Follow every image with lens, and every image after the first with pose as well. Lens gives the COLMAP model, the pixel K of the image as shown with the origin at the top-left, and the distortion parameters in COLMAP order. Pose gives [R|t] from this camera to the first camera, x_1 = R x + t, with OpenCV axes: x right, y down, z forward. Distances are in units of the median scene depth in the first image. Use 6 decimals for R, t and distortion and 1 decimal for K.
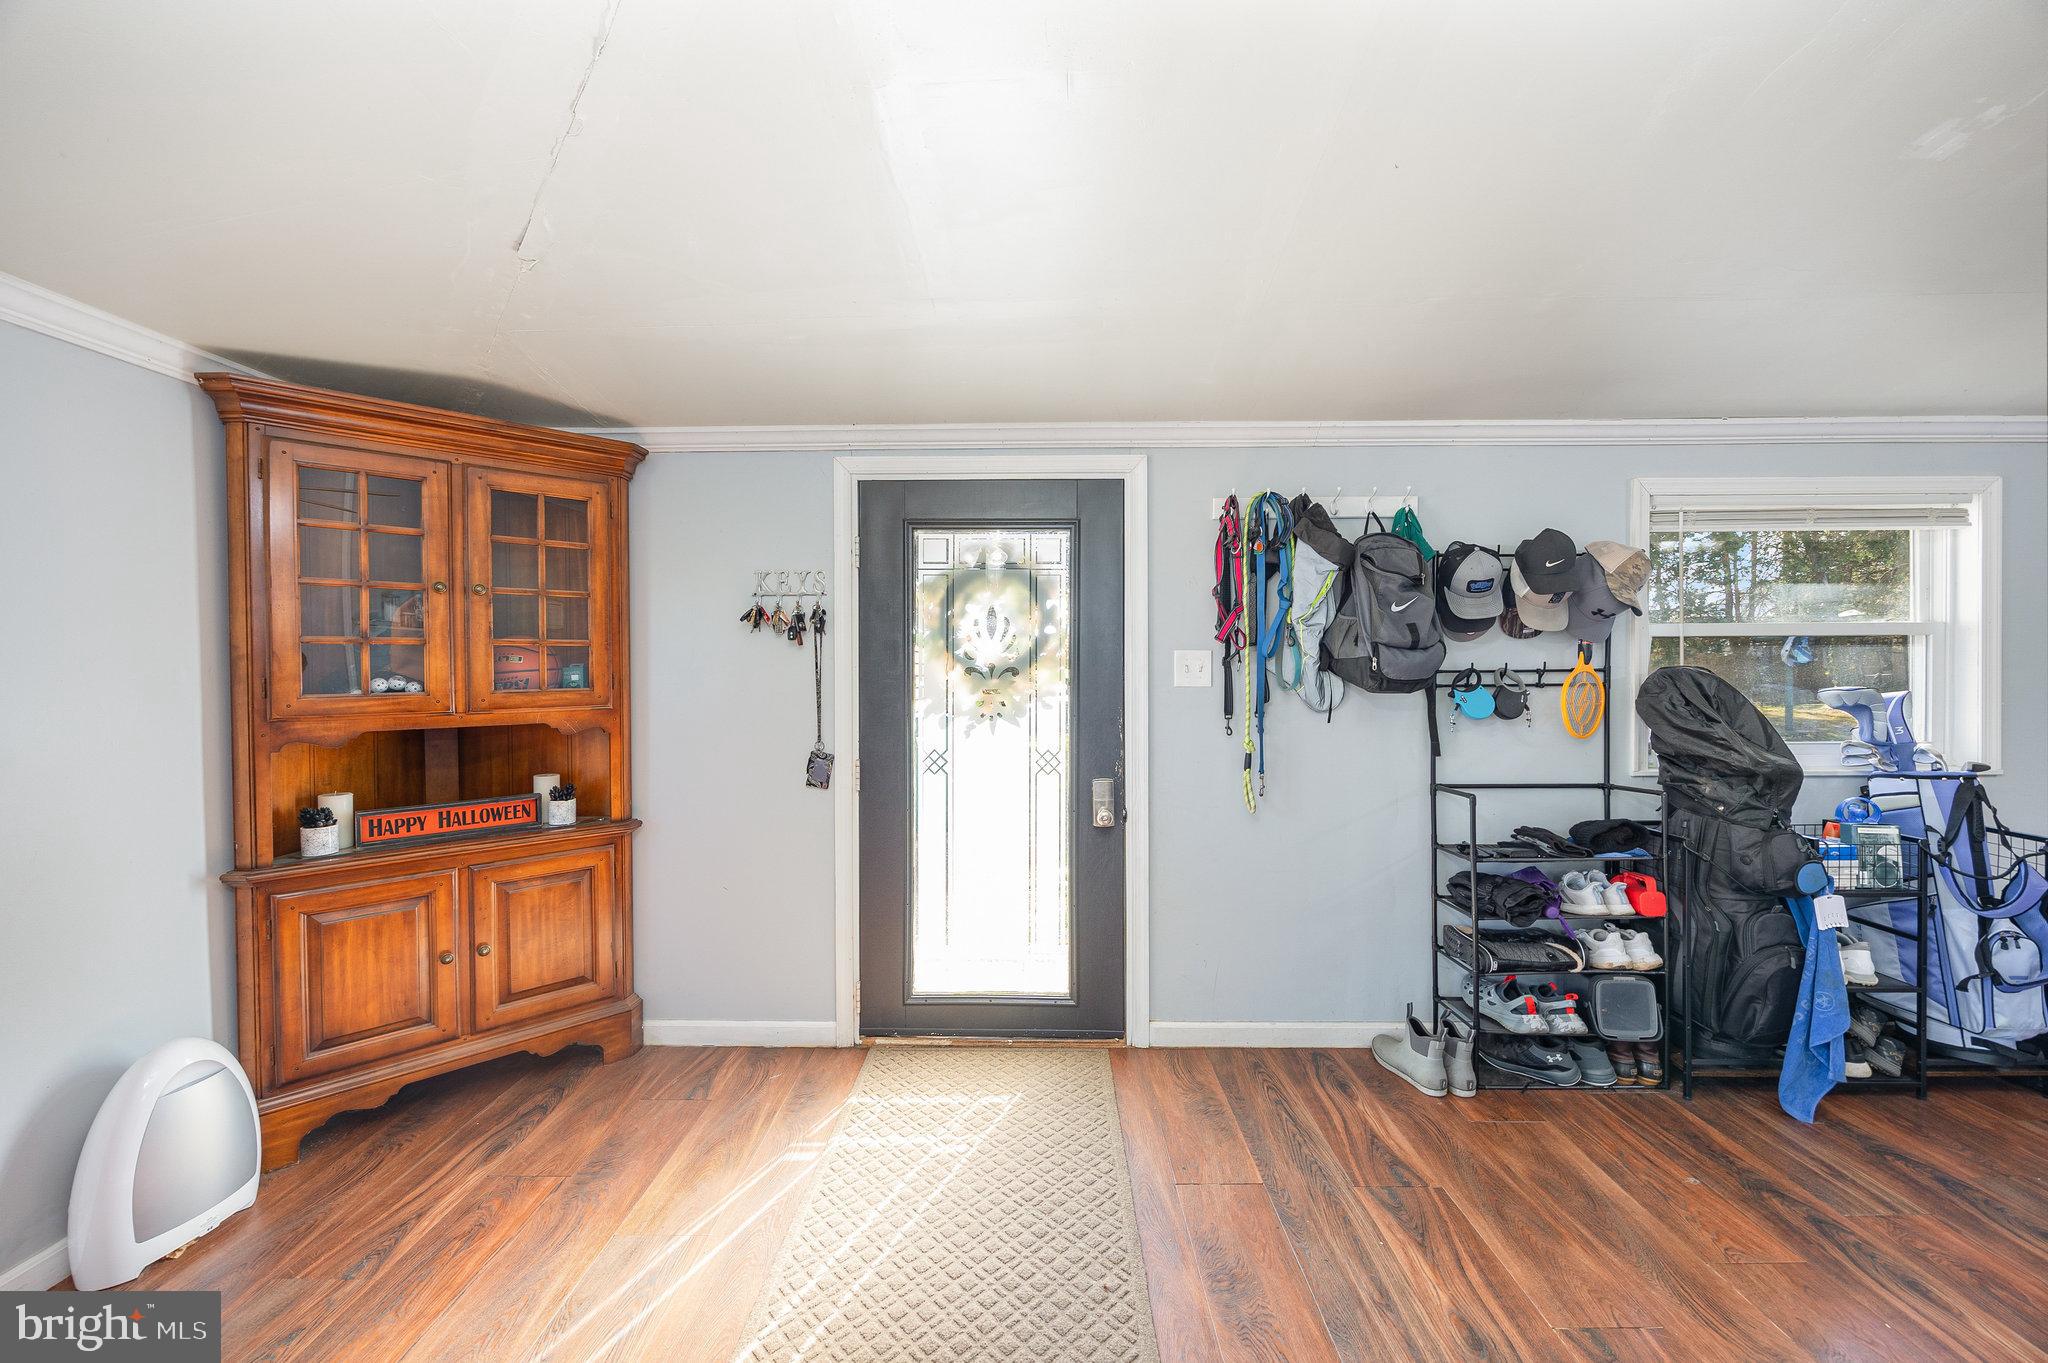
lens RADIAL K [[780.6, 0, 1024.0], [0, 780.6, 681.5], [0, 0, 1]] dist [-0.000260, -0.000097]
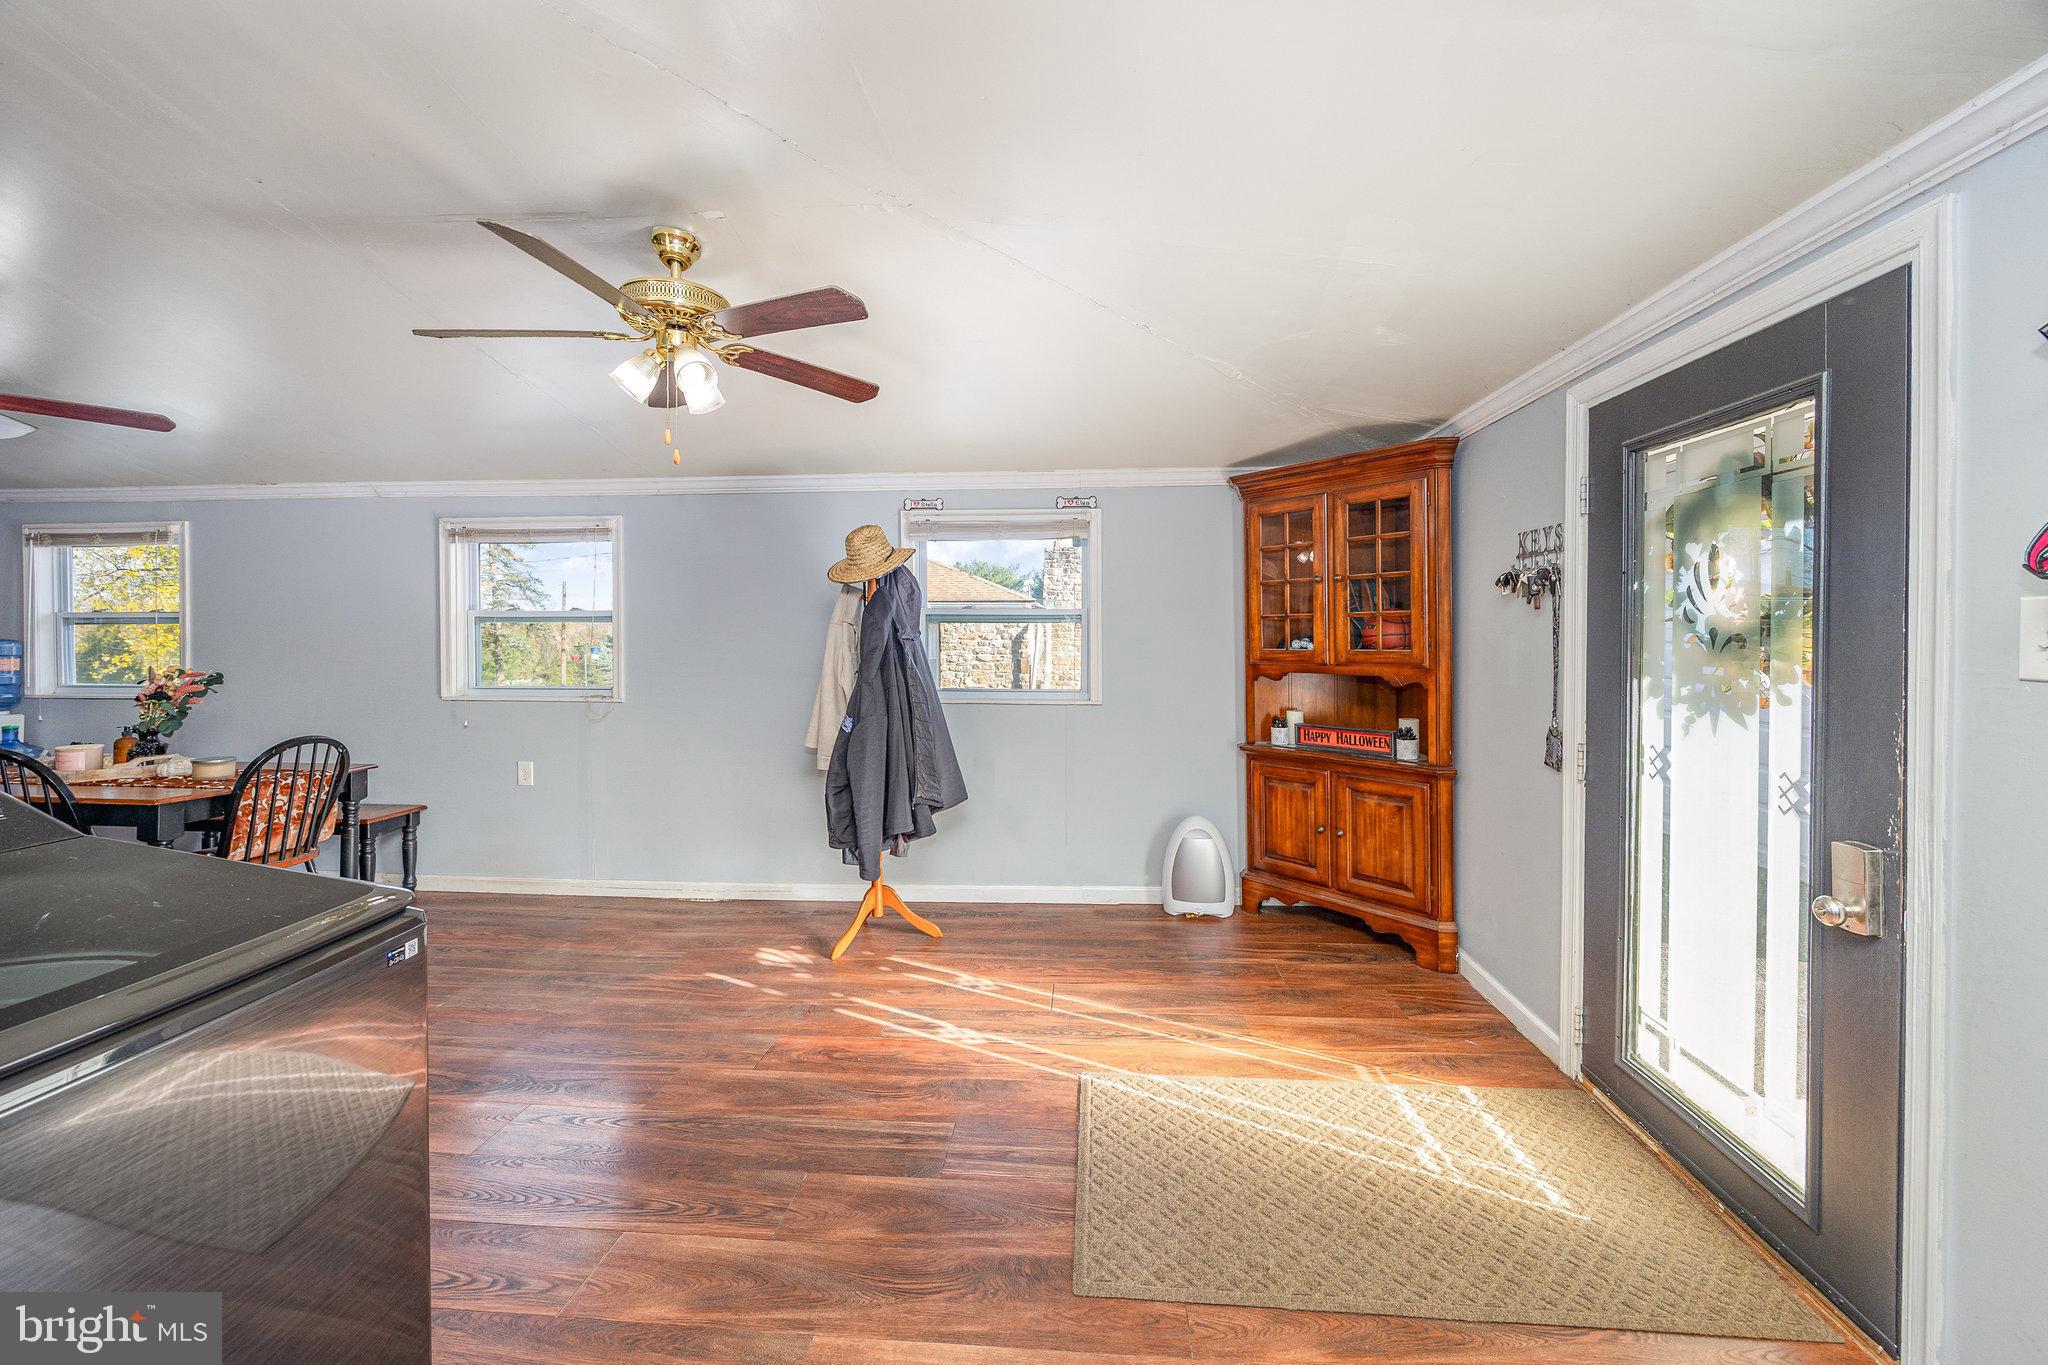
lens RADIAL K [[793.1, 0, 1019.9], [0, 793.1, 646.3], [0, 0, 1]] dist [-0.001788, -0.000264]
pose [[-0.079869, 0.021017, -0.996584, 0.688558], [-0.006868, 0.999742, 0.021634, -0.018642], [0.996782, 0.008573, -0.079704, 0.471857]]
